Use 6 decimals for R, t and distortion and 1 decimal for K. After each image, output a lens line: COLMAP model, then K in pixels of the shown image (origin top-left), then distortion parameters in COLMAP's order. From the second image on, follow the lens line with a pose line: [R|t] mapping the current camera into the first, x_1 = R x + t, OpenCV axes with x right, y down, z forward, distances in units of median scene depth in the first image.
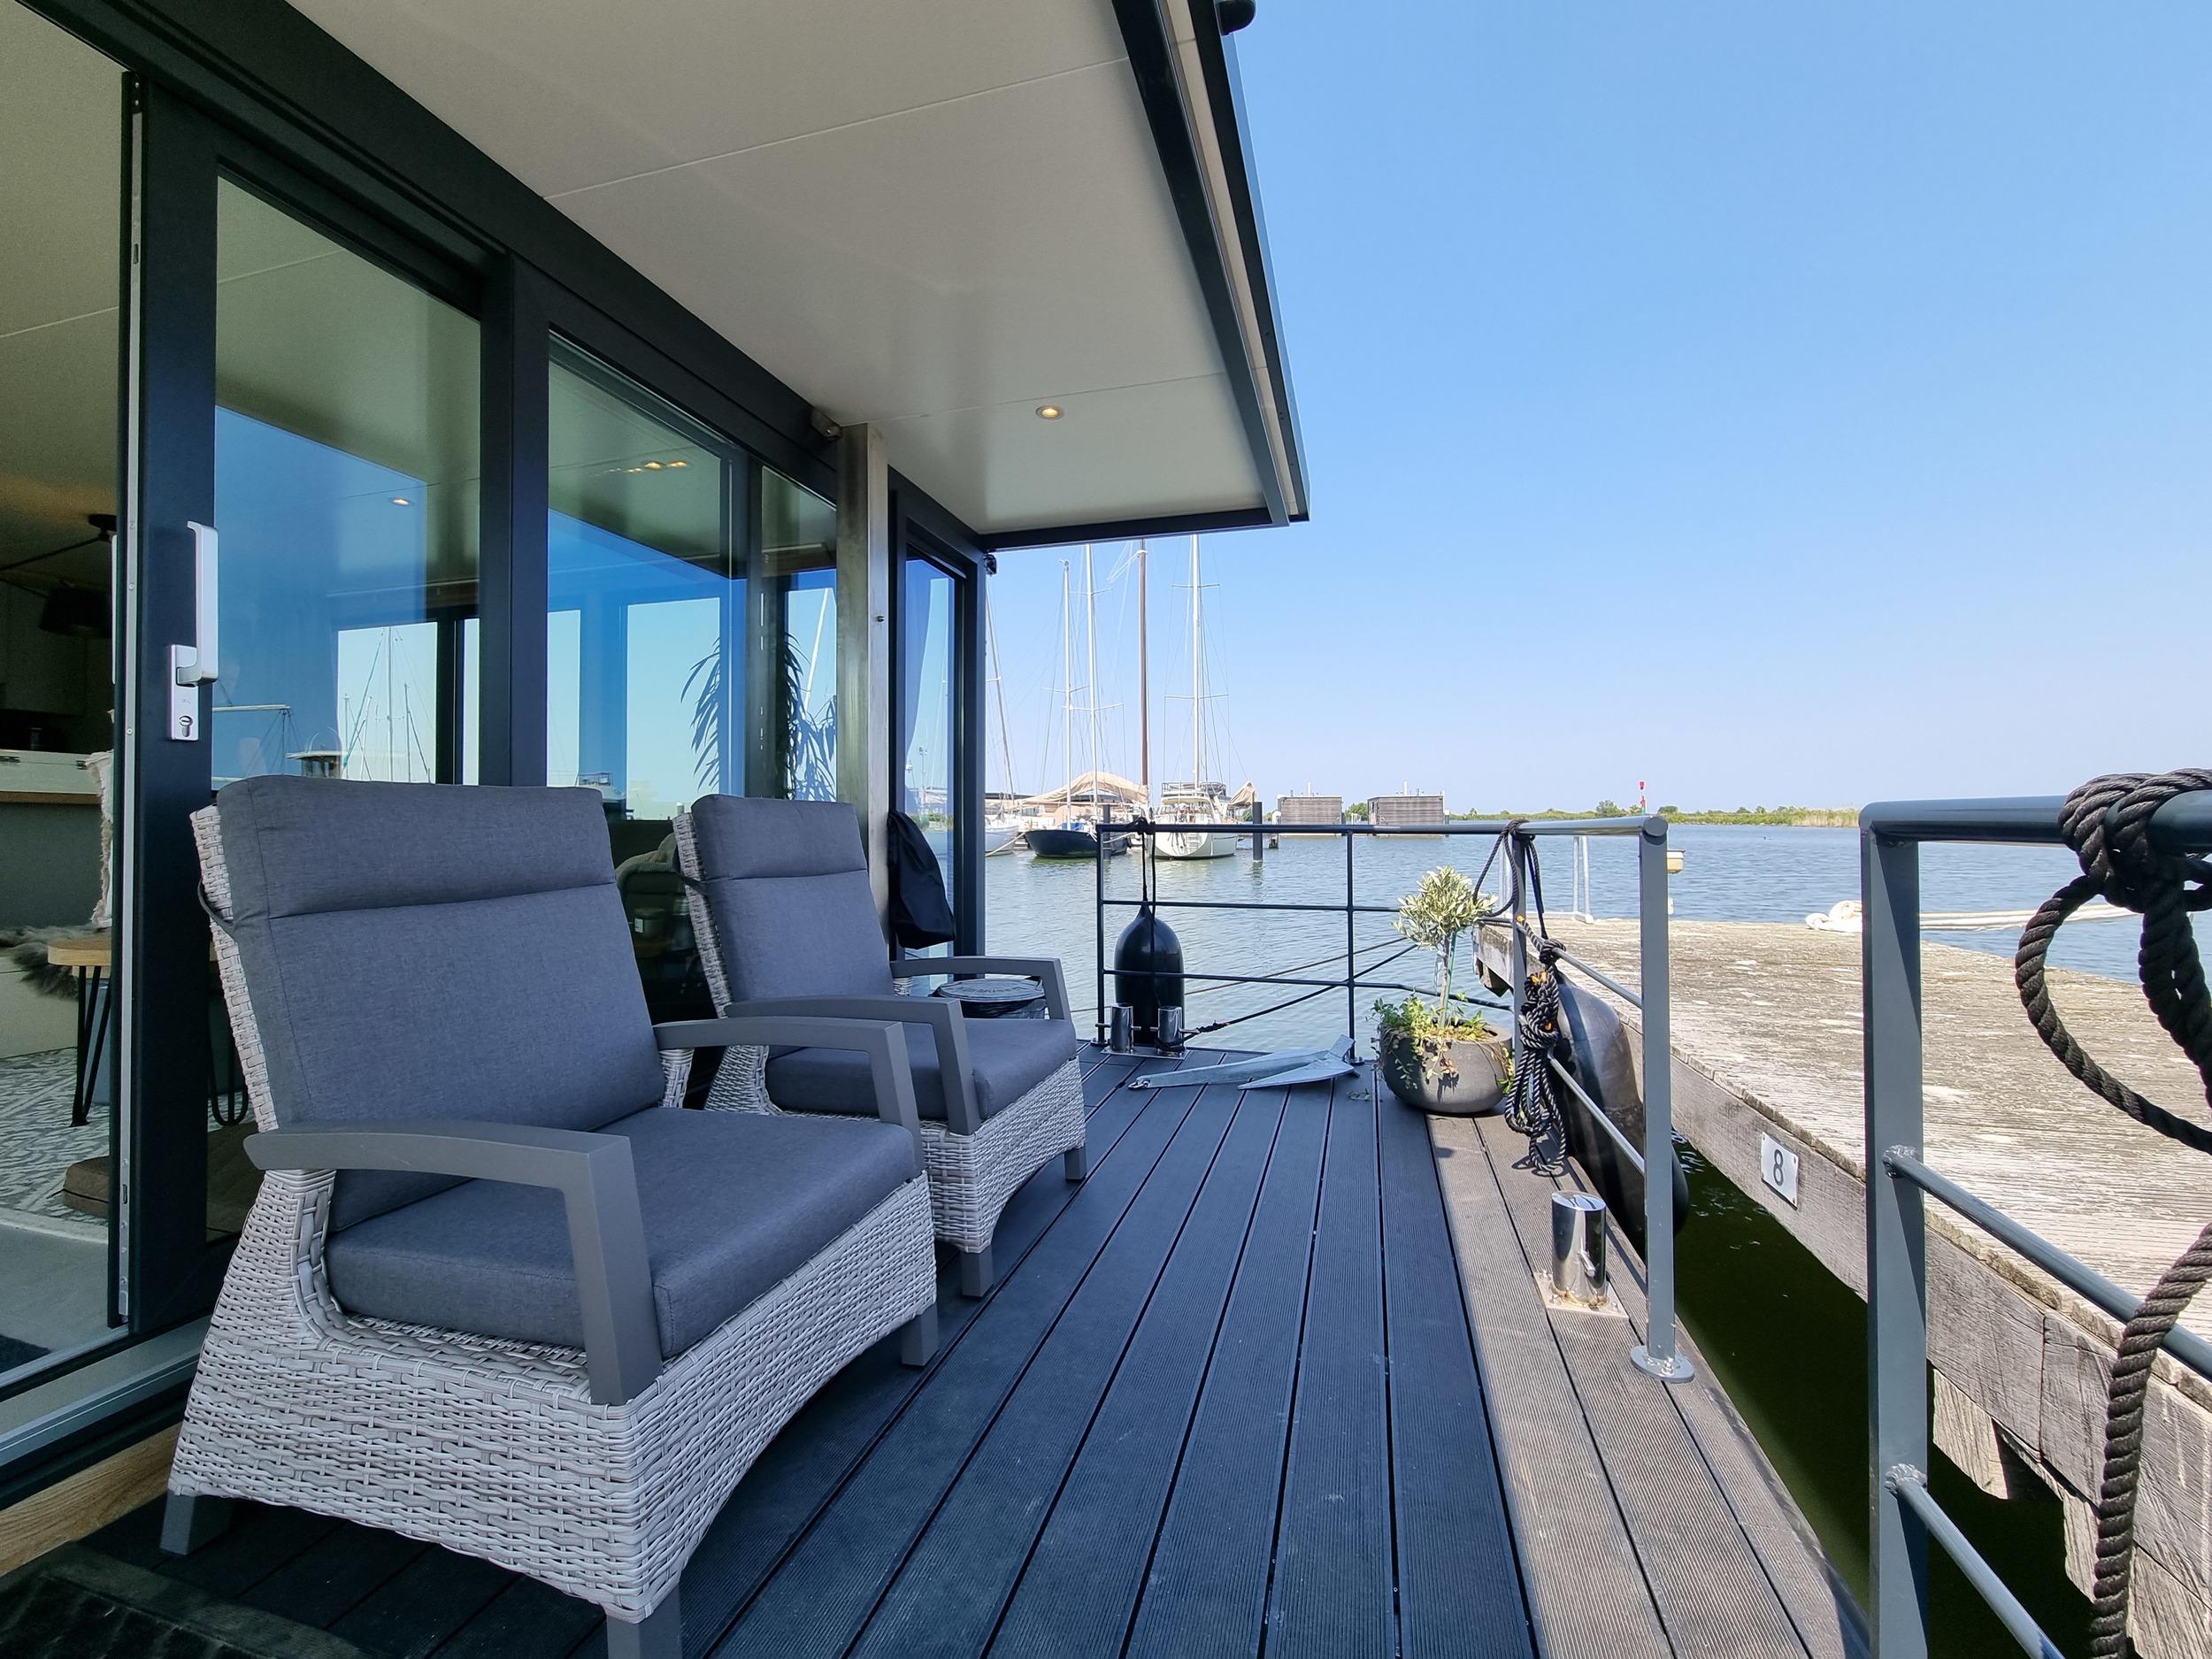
lens RADIAL K [[895.2, 0, 1101.3], [0, 895.2, 819.0], [0, 0, 1]] dist [0.000750, -0.000090]
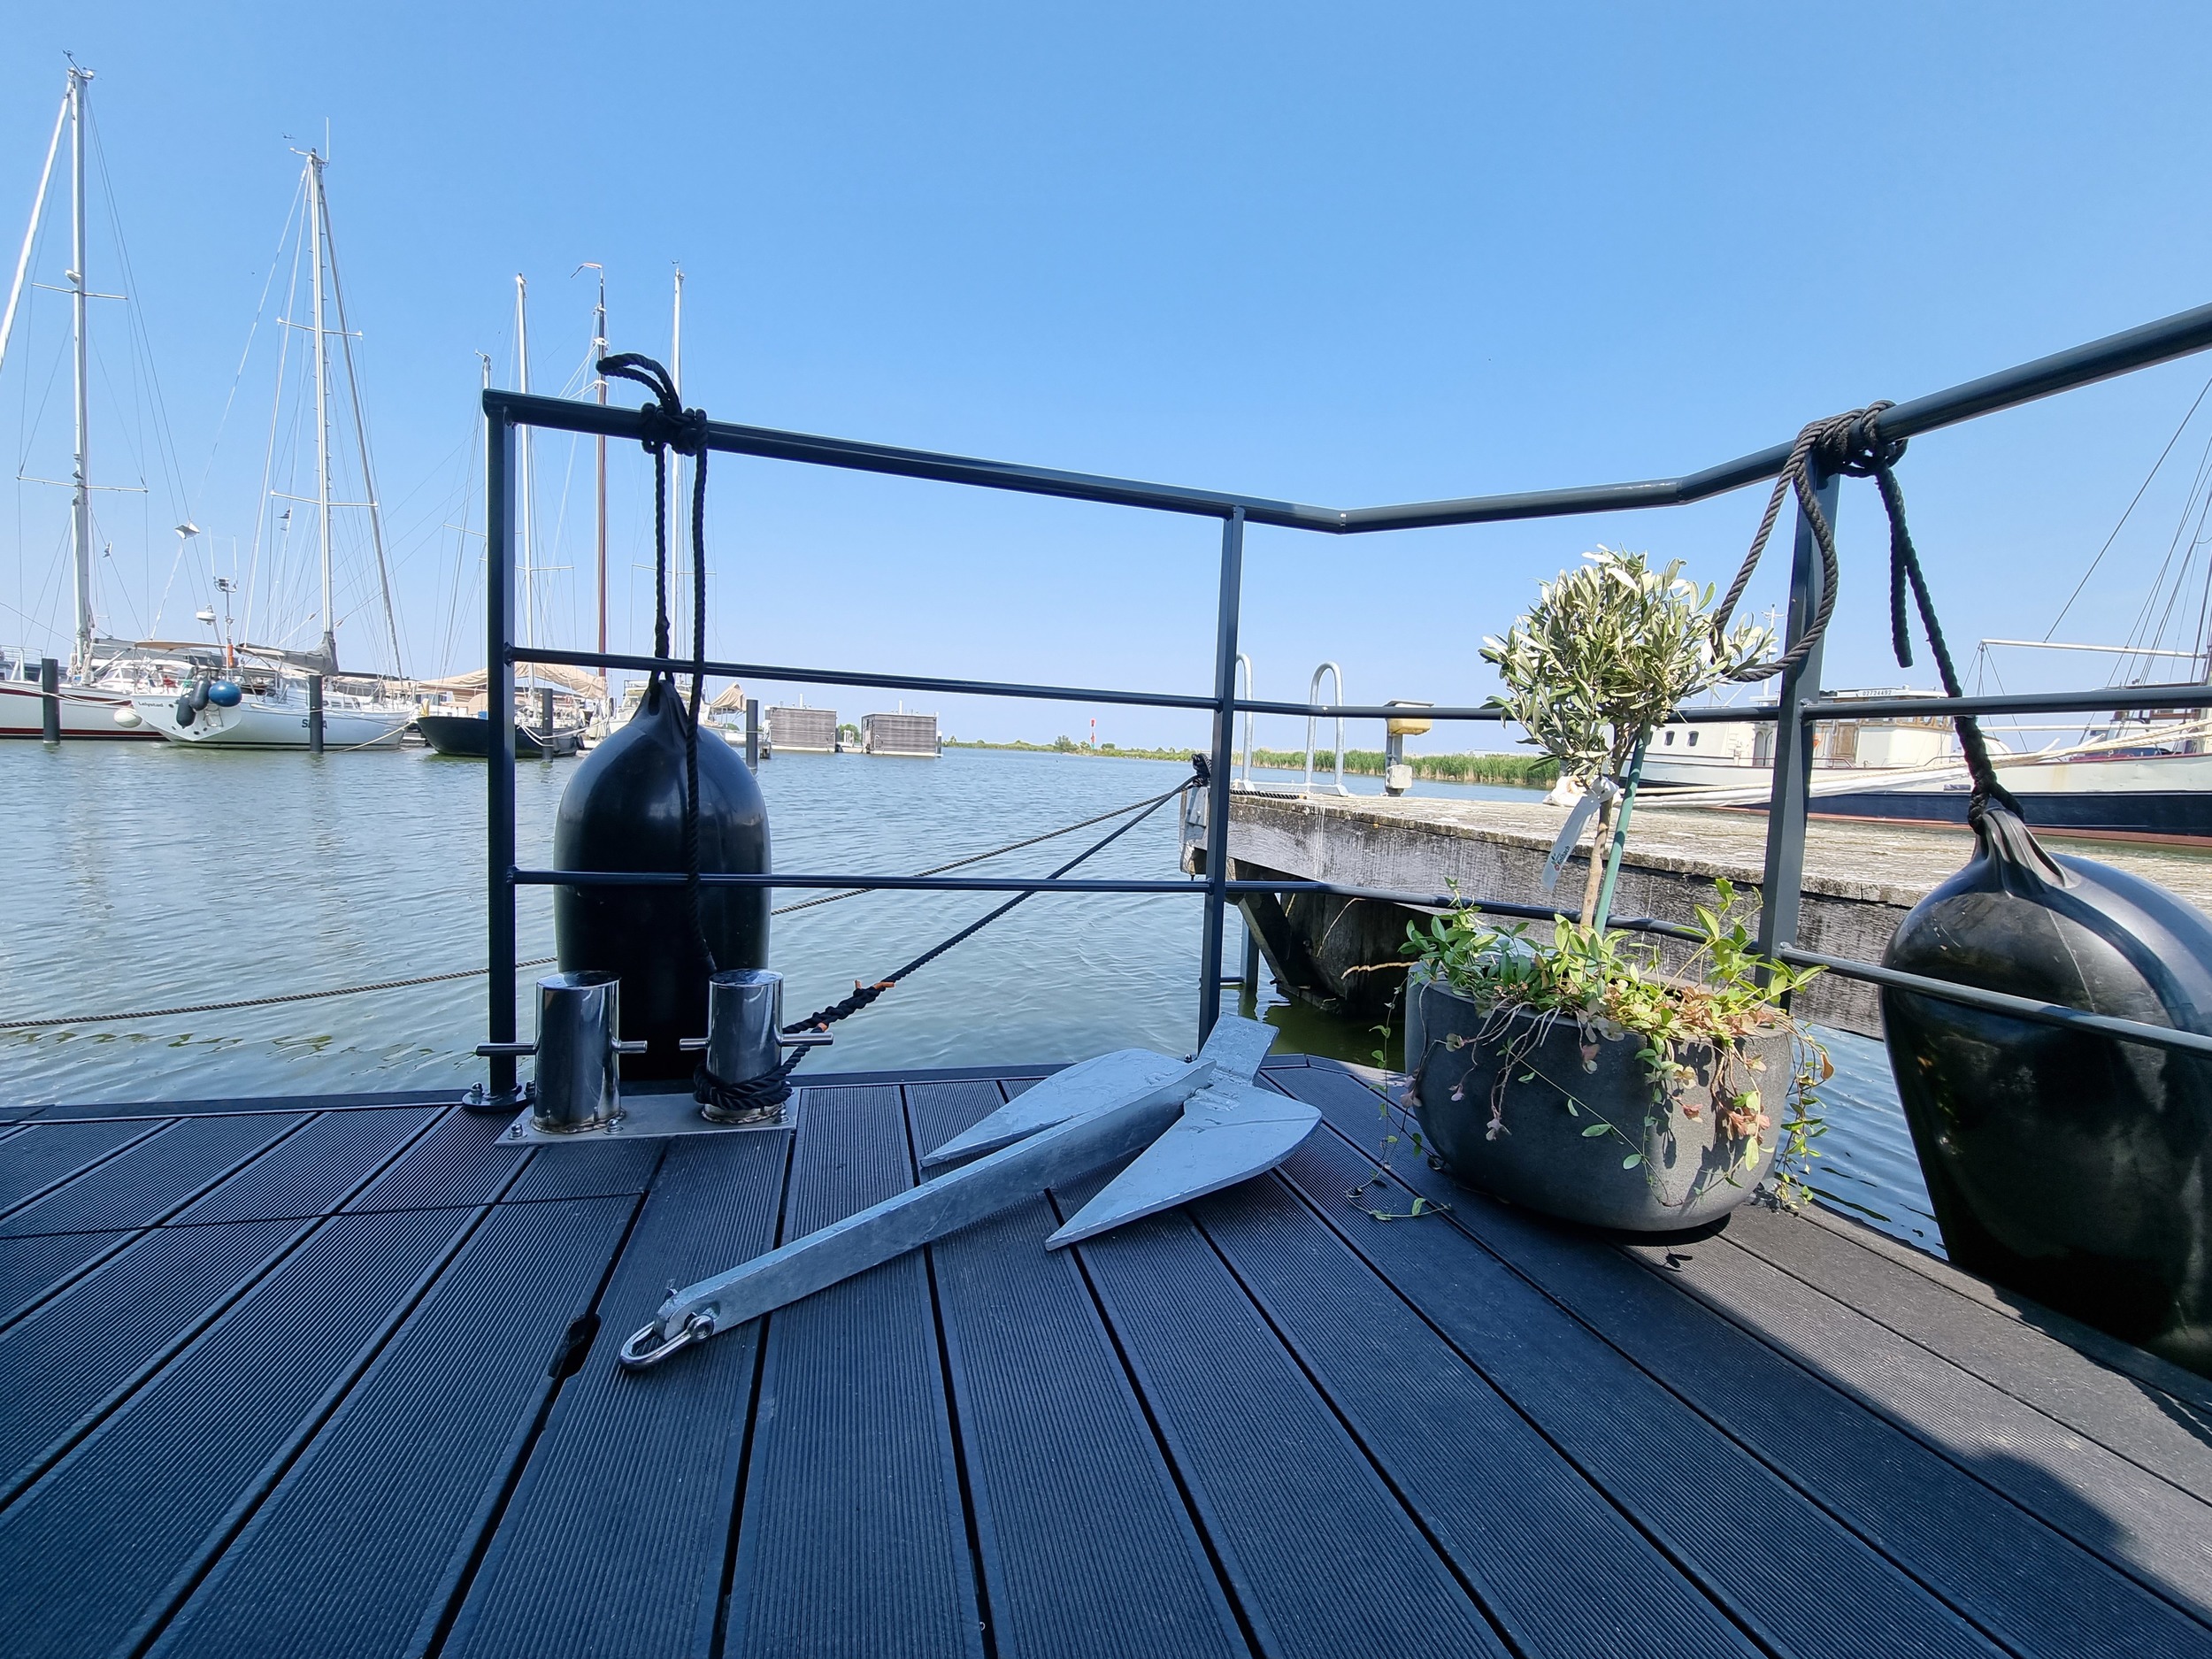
lens RADIAL K [[895.2, 0, 1101.3], [0, 895.2, 819.0], [0, 0, 1]] dist [0.000750, -0.000090]
pose [[0.847117, 0.006101, 0.531371, 0.010292], [-0.052491, 0.996004, 0.072248, 0.118060], [-0.528807, -0.089095, 0.844053, 0.634082]]
